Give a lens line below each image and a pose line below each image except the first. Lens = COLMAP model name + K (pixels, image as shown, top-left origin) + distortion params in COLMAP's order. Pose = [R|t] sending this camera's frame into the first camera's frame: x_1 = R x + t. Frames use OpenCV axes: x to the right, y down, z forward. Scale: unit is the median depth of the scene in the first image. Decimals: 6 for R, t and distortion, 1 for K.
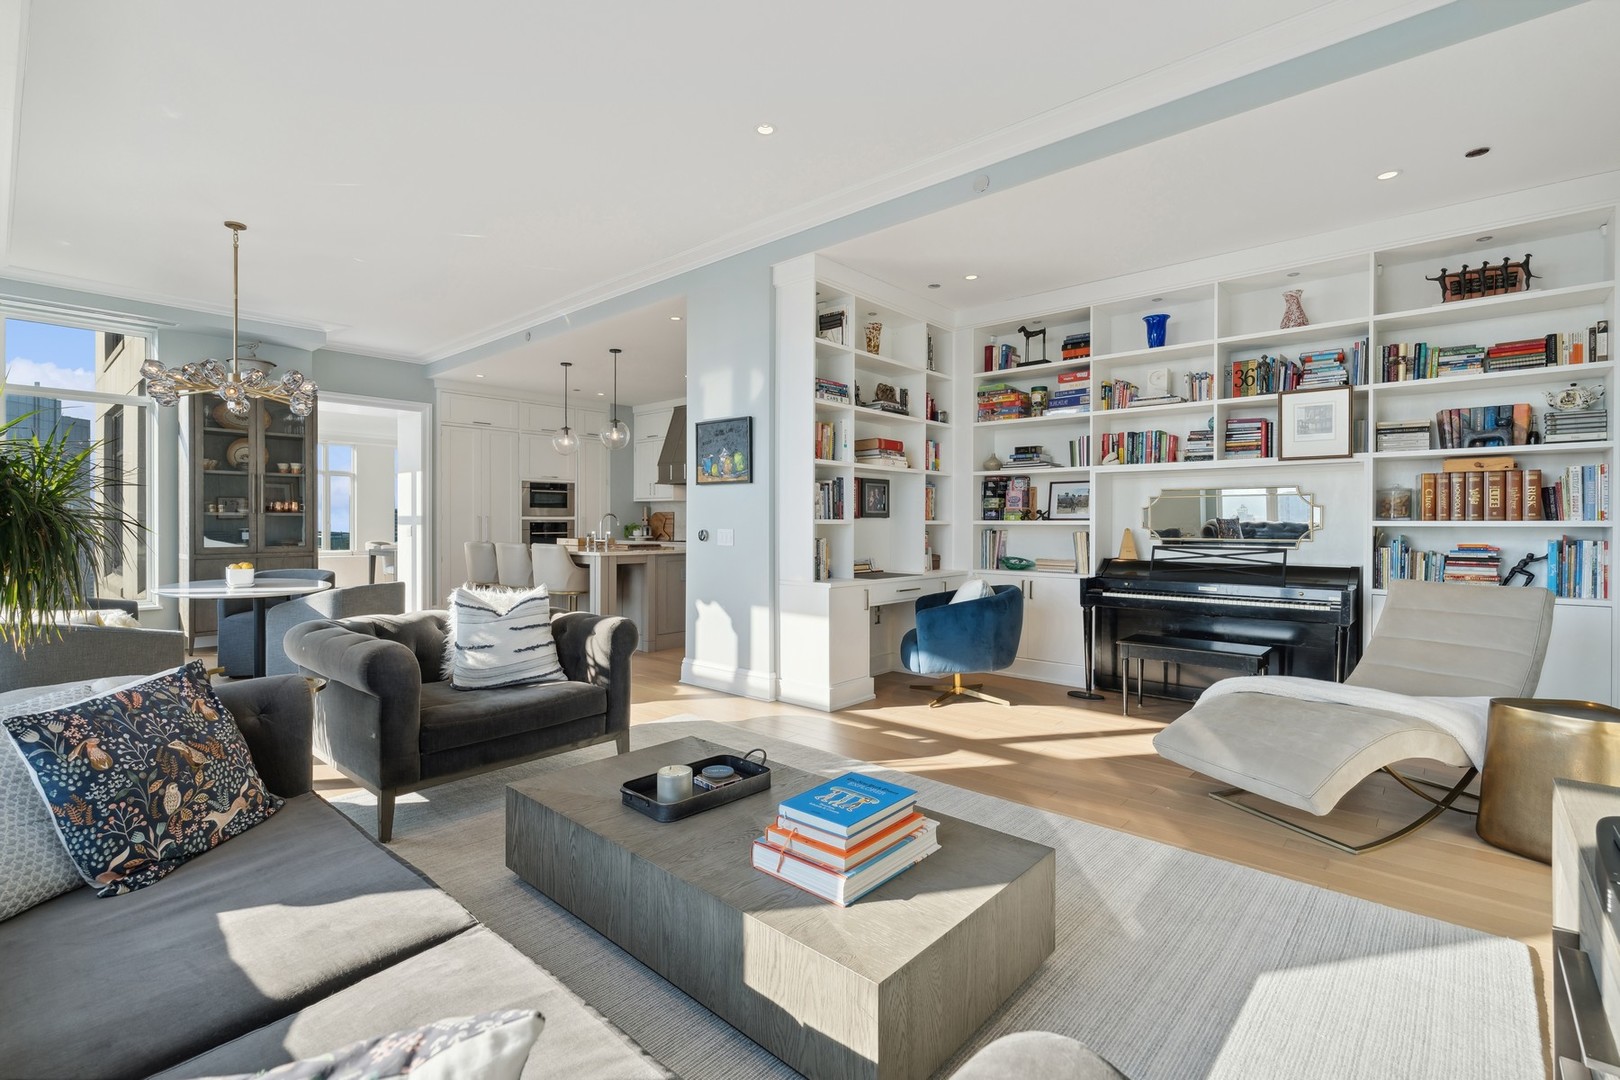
lens RADIAL K [[726.6, 0, 818.3], [0, 726.6, 531.7], [0, 0, 1]] dist [0.018445, 0.001065]
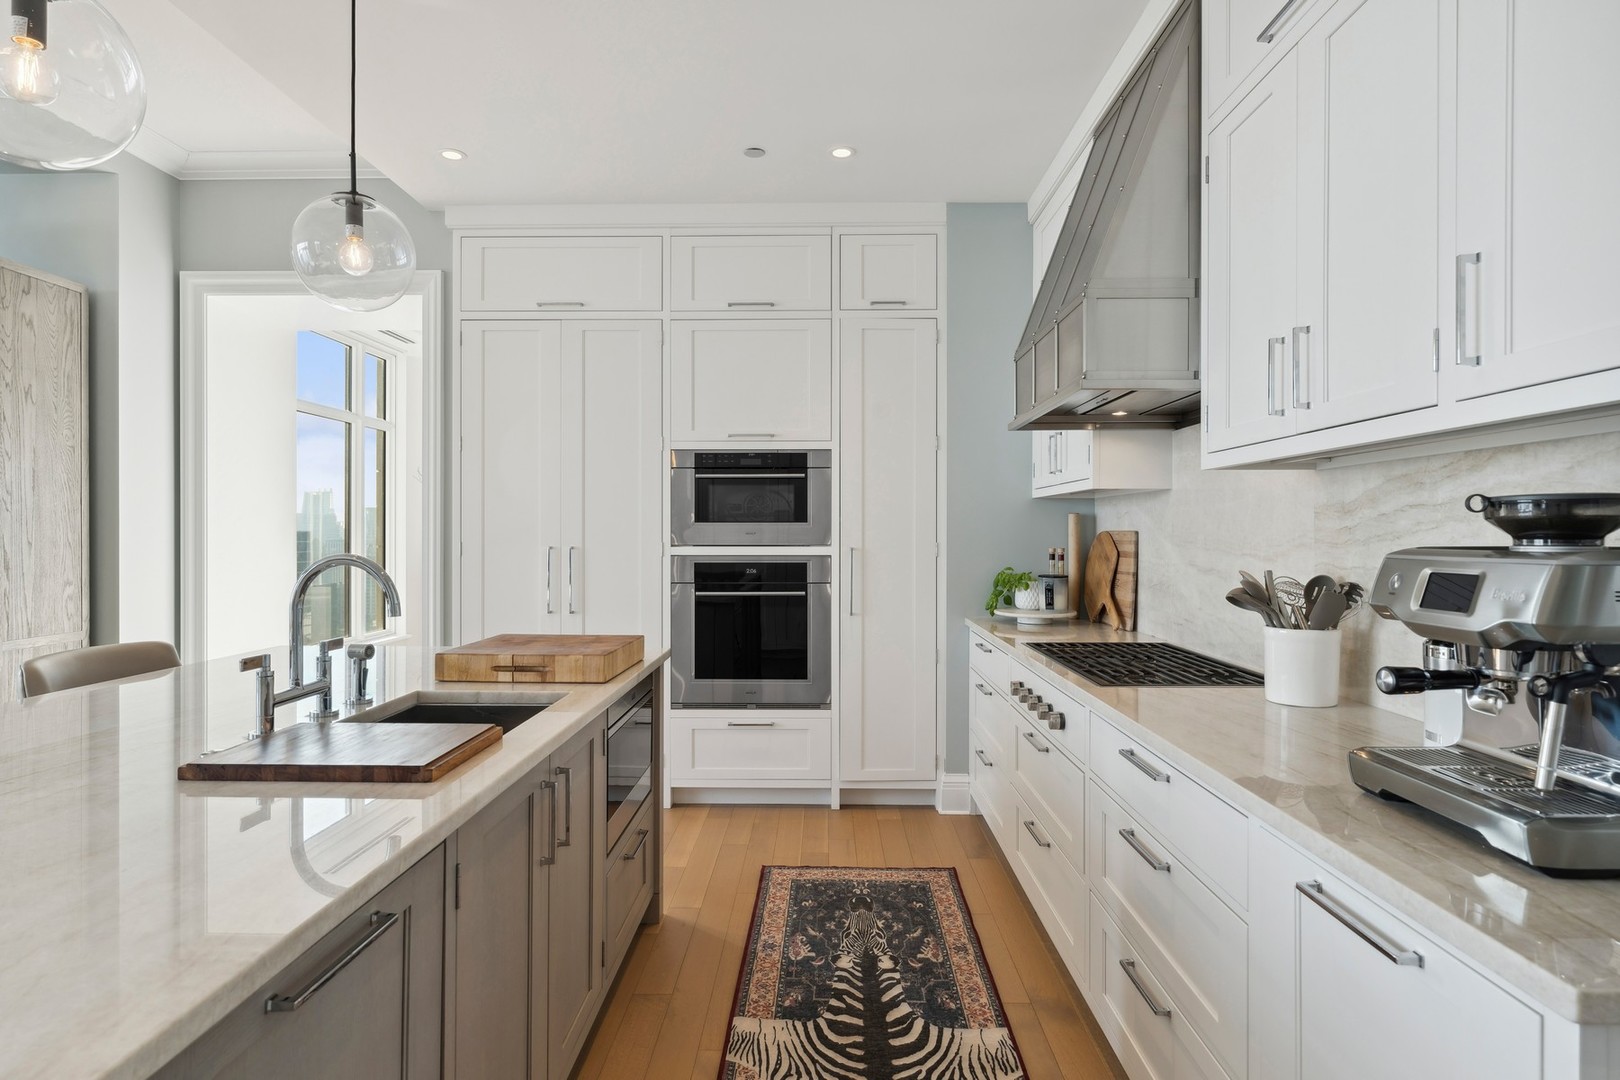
lens RADIAL K [[895.0, 0, 817.6], [0, 895.0, 531.0], [0, 0, 1]] dist [-0.002767, -0.000485]
pose [[0.643070, -0.003734, -0.765798, -0.015910], [-0.009446, 0.999873, -0.012807, -0.027201], [0.765749, 0.015469, 0.642953, 0.876627]]
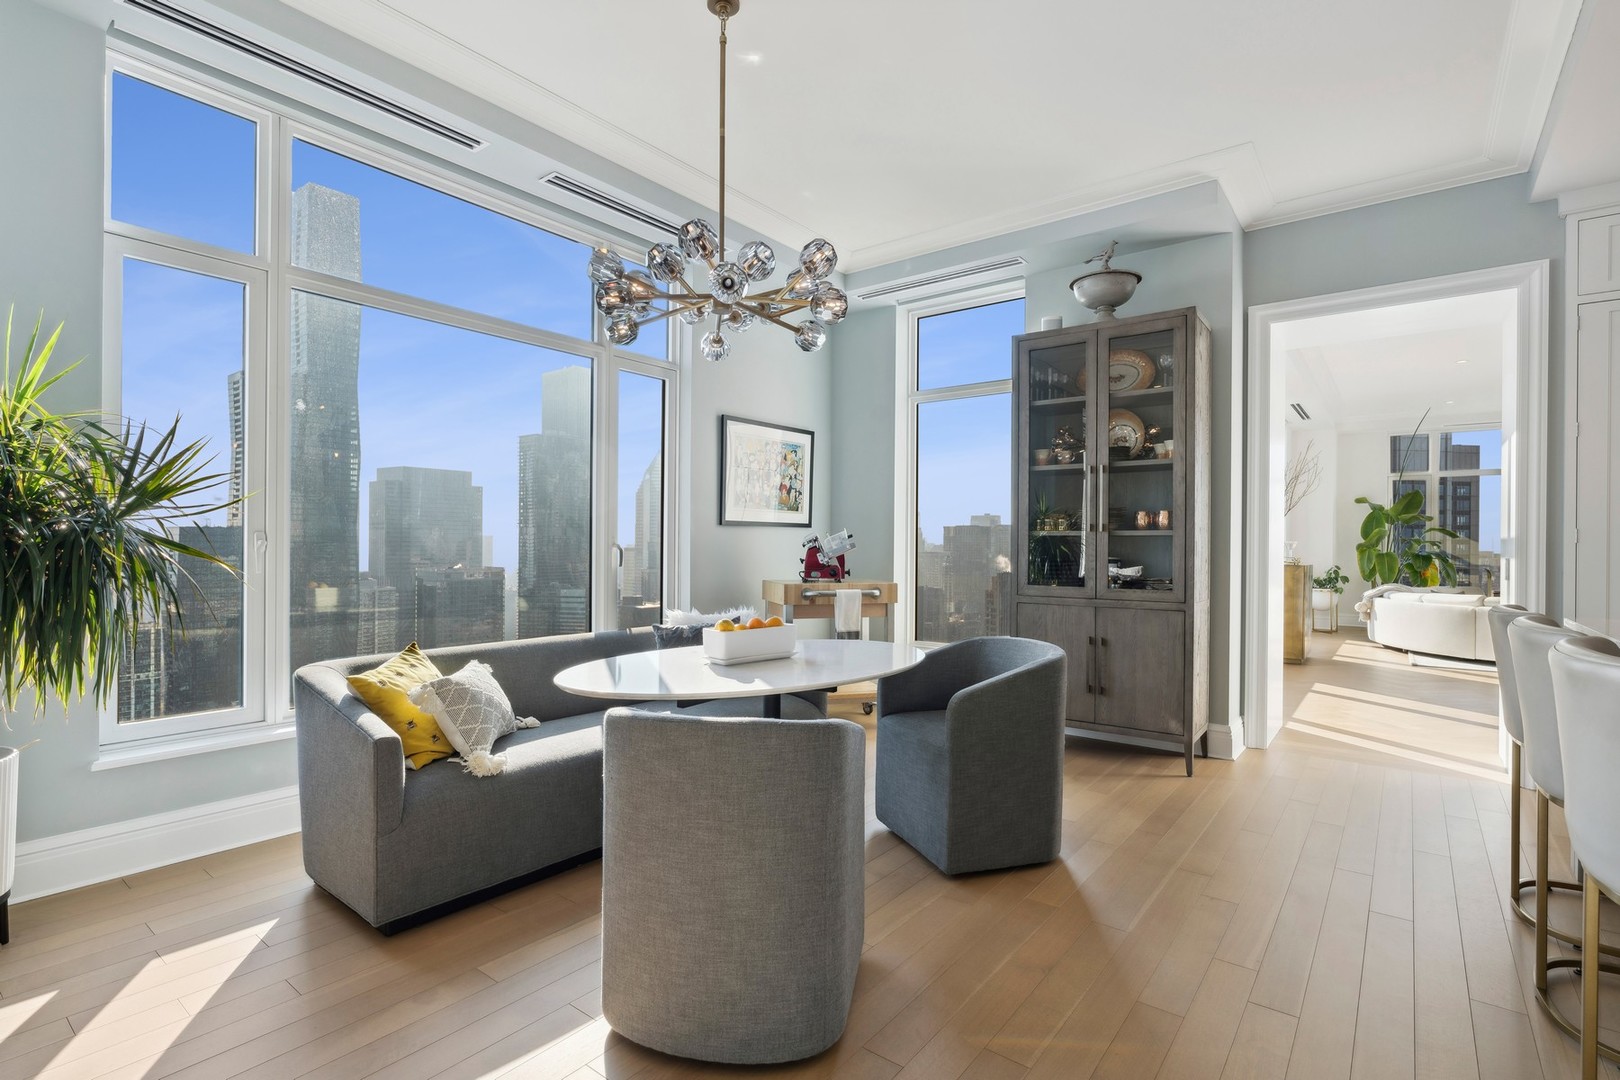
lens RADIAL K [[762.4, 0, 785.4], [0, 762.4, 545.5], [0, 0, 1]] dist [0.001580, -0.003666]
pose [[0.035766, -0.000795, -0.999360, -0.126698], [-0.021534, 0.999767, -0.001566, -0.005980], [0.999128, 0.021577, 0.035741, 0.585237]]
